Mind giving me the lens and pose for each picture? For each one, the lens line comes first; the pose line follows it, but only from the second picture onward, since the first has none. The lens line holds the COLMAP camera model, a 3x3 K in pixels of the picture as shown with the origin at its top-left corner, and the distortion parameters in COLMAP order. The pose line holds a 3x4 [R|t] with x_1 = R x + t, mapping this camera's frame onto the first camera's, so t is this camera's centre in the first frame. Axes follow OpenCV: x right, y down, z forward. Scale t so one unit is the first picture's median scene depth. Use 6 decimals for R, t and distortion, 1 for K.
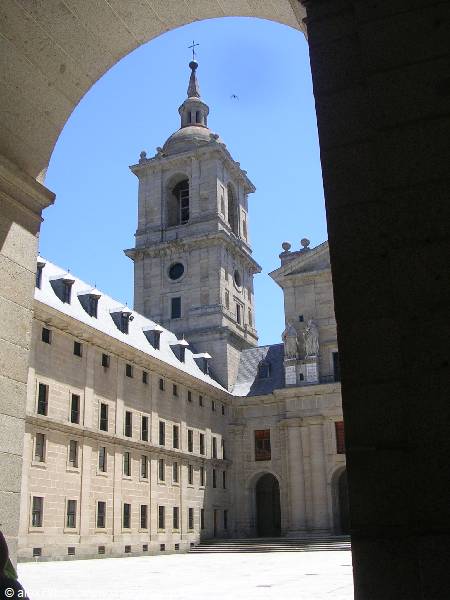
lens RADIAL K [[683.1, 0, 225.0], [0, 683.1, 300.0], [0, 0, 1]] dist [-0.123132, -0.026468]
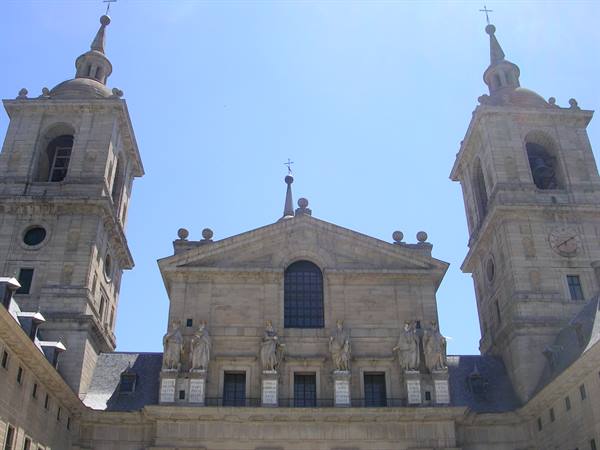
lens RADIAL K [[683.1, 0, 300.0], [0, 683.1, 225.0], [0, 0, 1]] dist [-0.123132, -0.026468]
pose [[0.913282, 0.228579, 0.337146, -0.057957], [-0.154691, 0.960325, -0.232047, 0.077088], [-0.376810, 0.159771, 0.912407, 0.210839]]
